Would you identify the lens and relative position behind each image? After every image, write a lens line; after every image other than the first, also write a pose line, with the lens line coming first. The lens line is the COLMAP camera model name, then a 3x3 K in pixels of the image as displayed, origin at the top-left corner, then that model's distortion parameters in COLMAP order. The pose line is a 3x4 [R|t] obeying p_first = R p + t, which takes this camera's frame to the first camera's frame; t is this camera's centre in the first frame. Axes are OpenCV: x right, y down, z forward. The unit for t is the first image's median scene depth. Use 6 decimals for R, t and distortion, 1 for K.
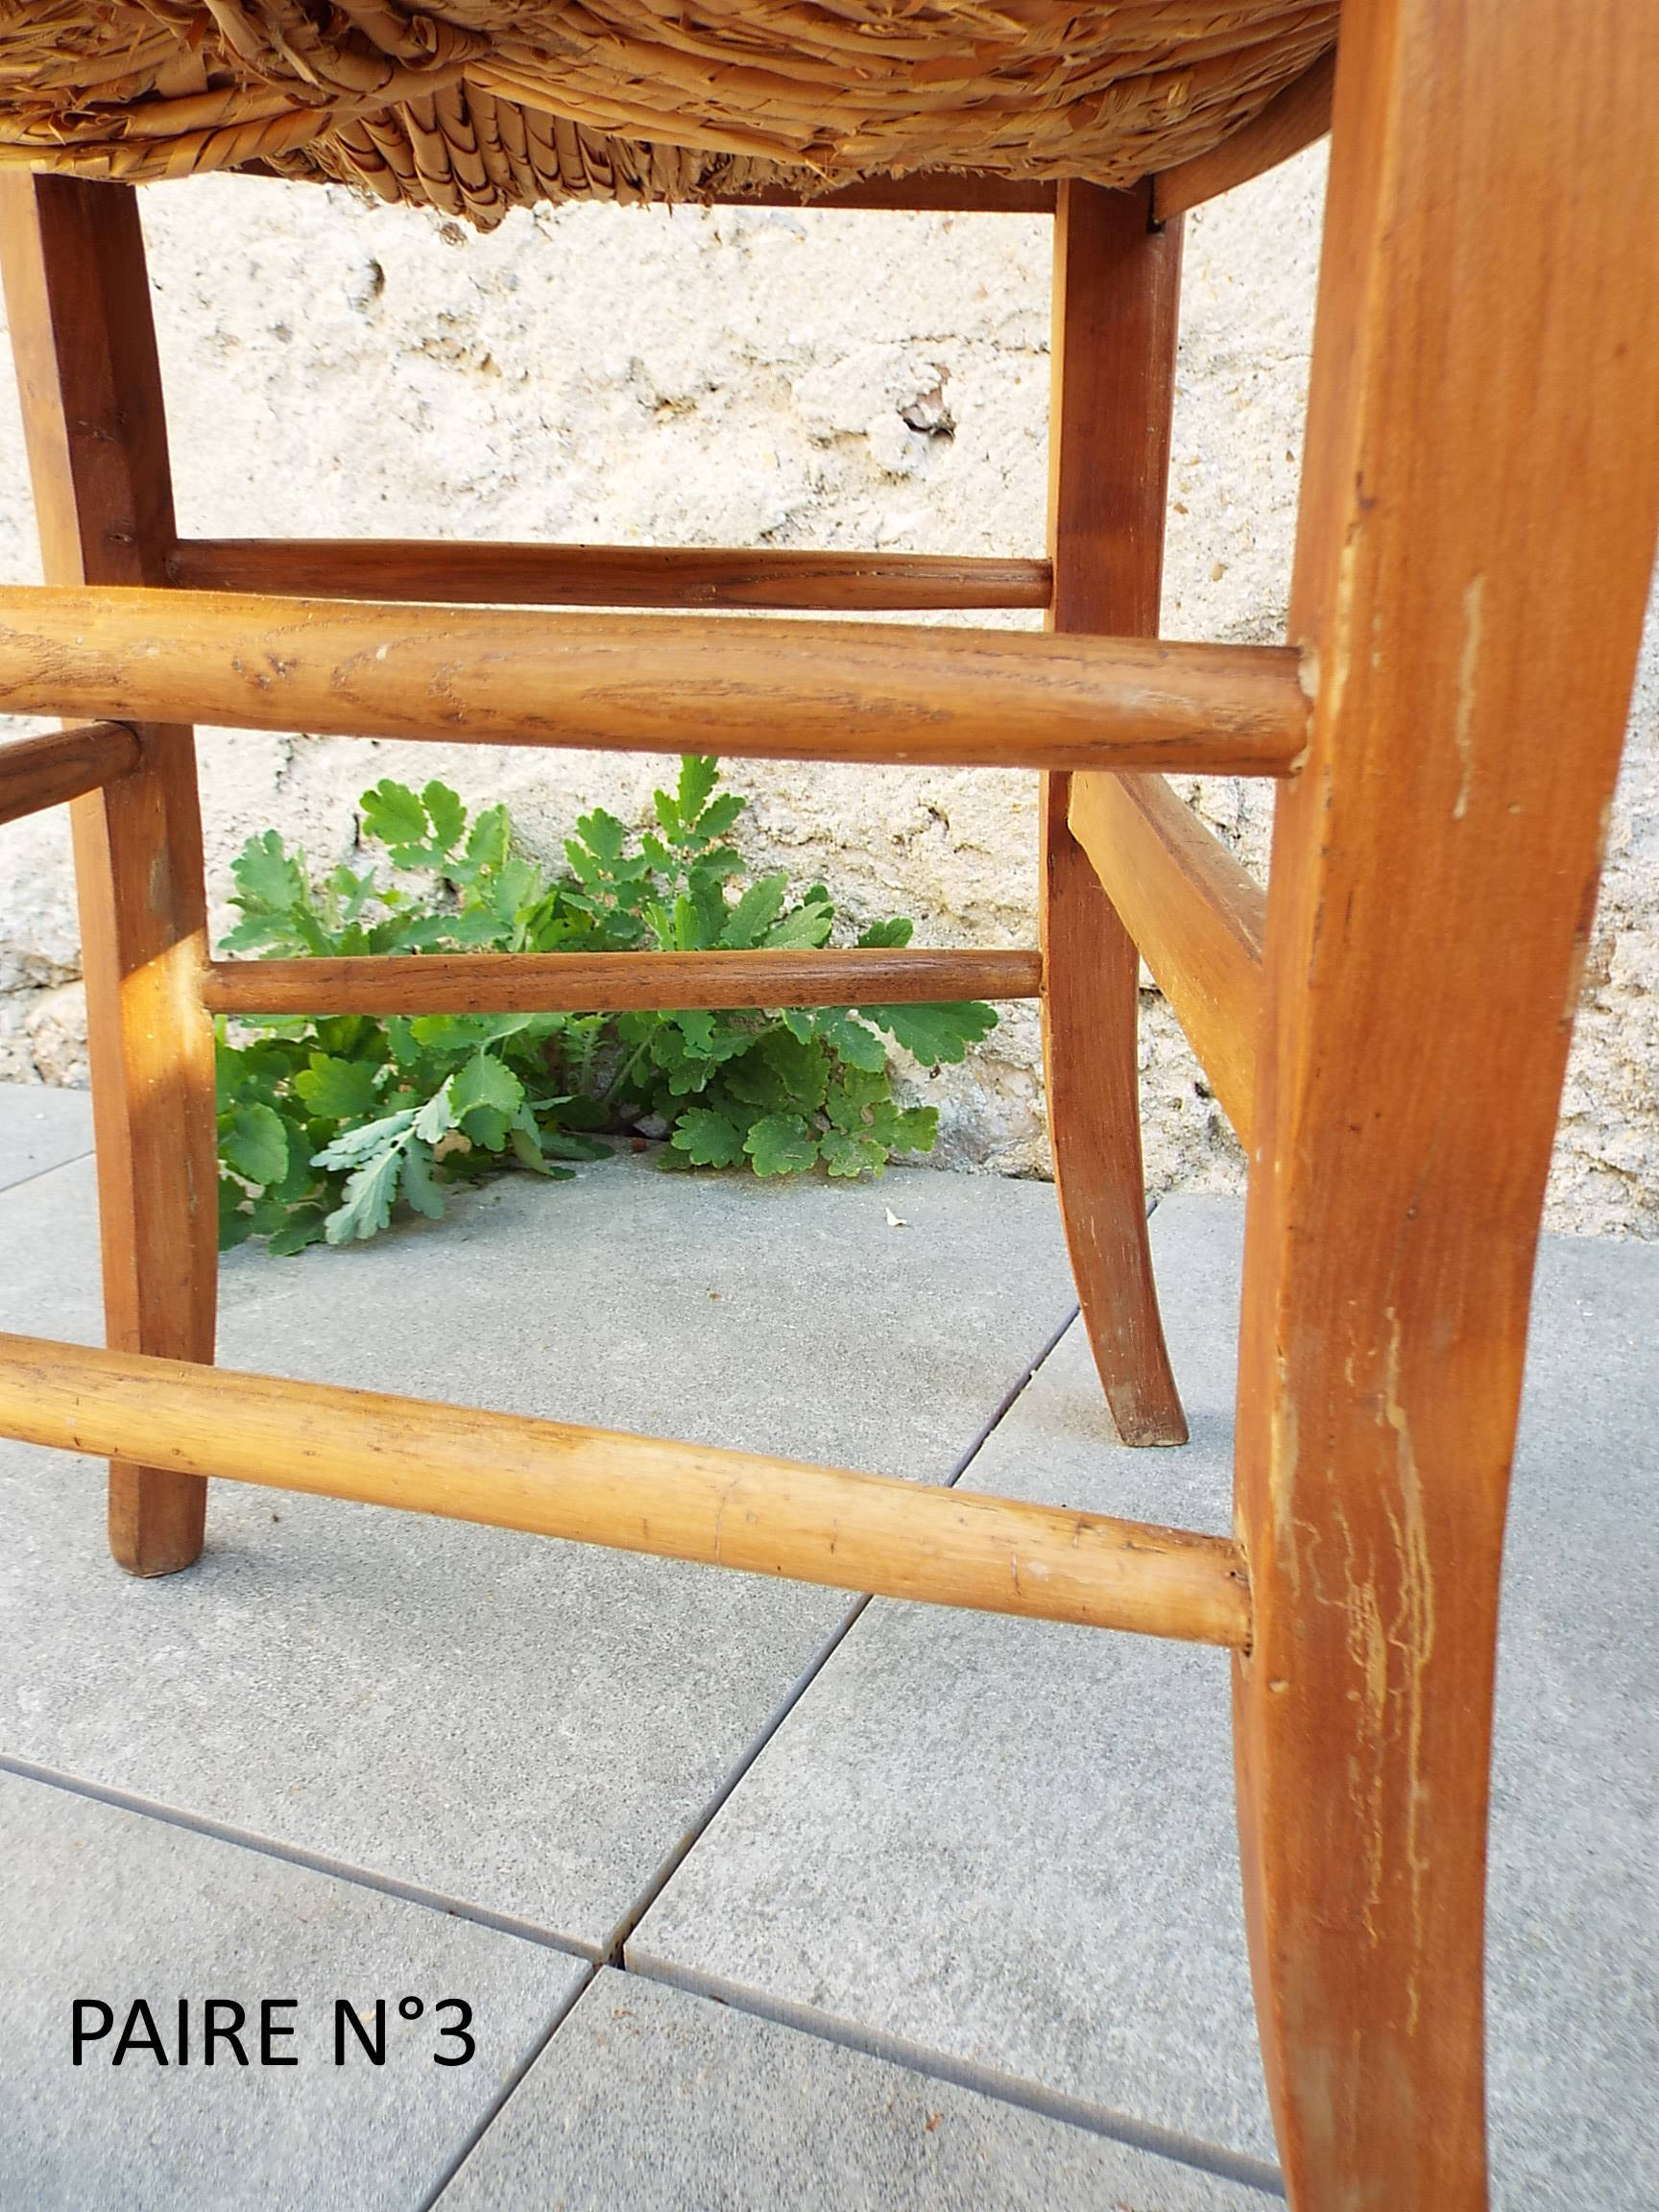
lens RADIAL K [[1769.1, 0, 818.4], [0, 1769.1, 1112.6], [0, 0, 1]] dist [0.042818, -0.008176]
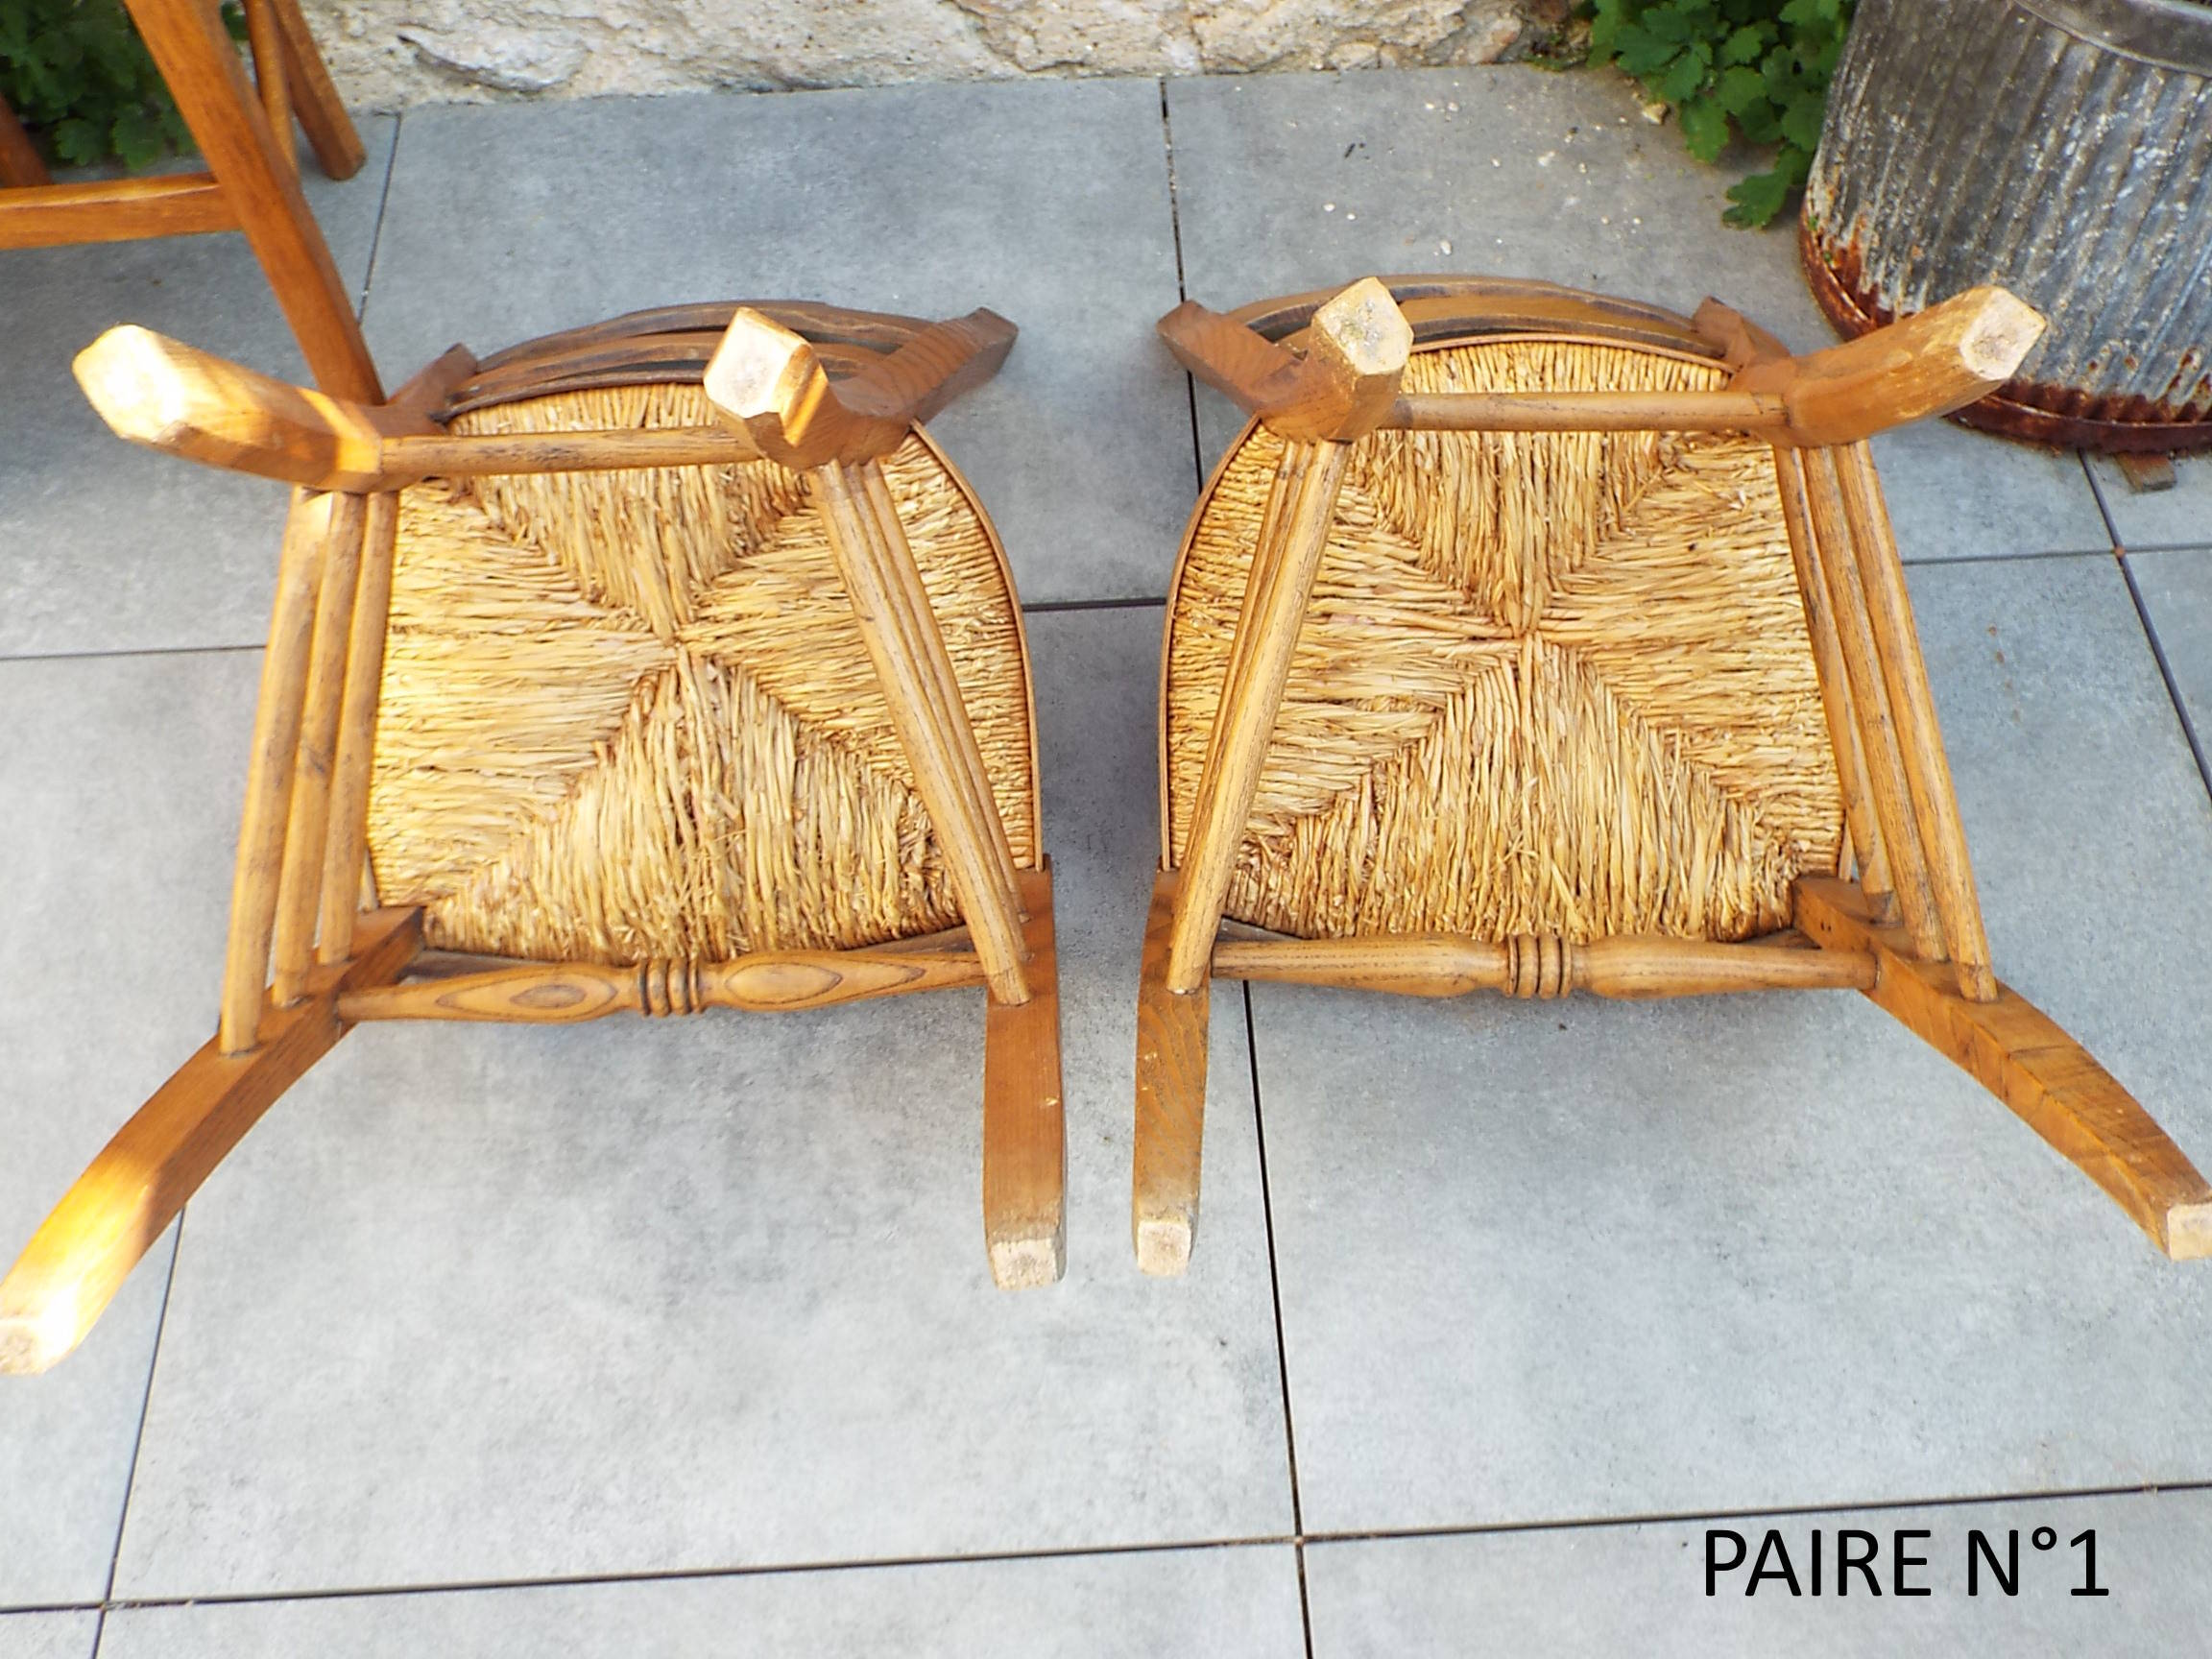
lens RADIAL K [[2171.5, 0, 1118.3], [0, 2171.5, 895.0], [0, 0, 1]] dist [0.040288, -0.078029]
pose [[0.887599, -0.373368, 0.269748, -0.020980], [0.118781, 0.751351, 0.649125, -0.599491], [-0.445038, -0.544122, 0.711247, -1.023663]]
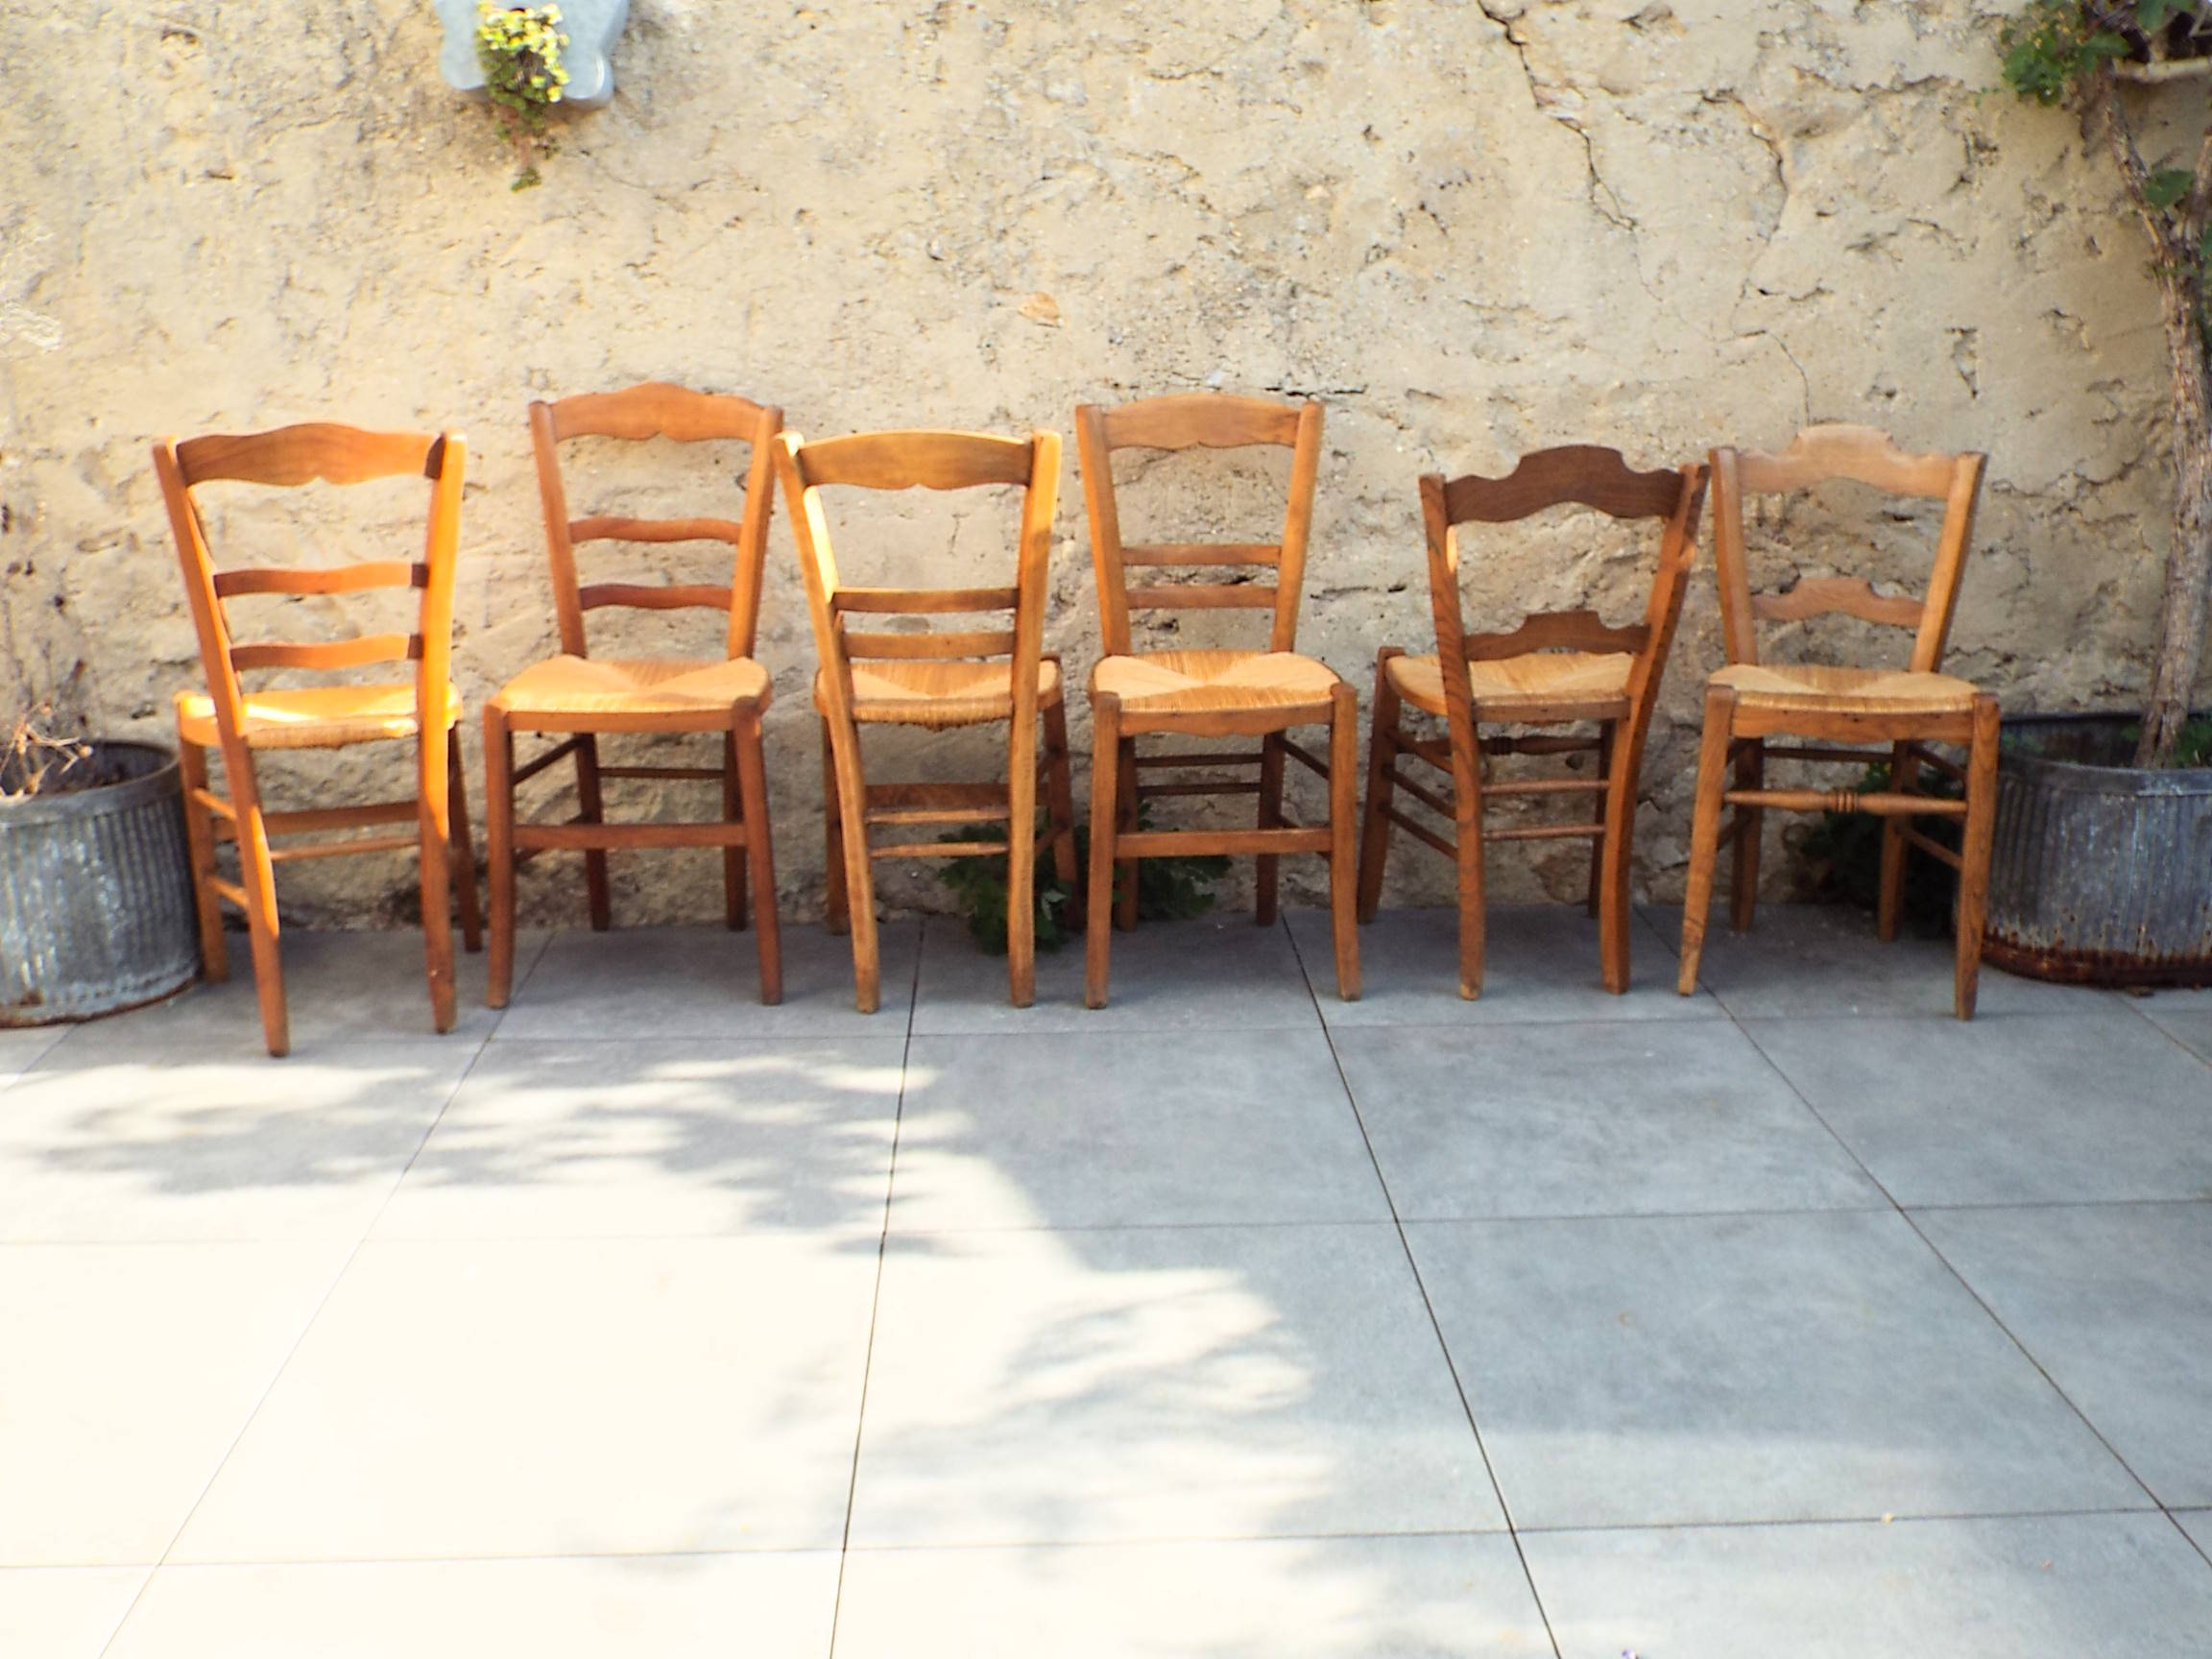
lens RADIAL K [[2420.6, 0, 942.5], [0, 2420.6, 867.5], [0, 0, 1]] dist [-0.065658, 0.076713]
pose [[0.900585, -0.087415, 0.425800, -2.283032], [0.103083, 0.994576, -0.013843, -0.033488], [-0.422281, 0.056360, 0.904711, -2.832248]]
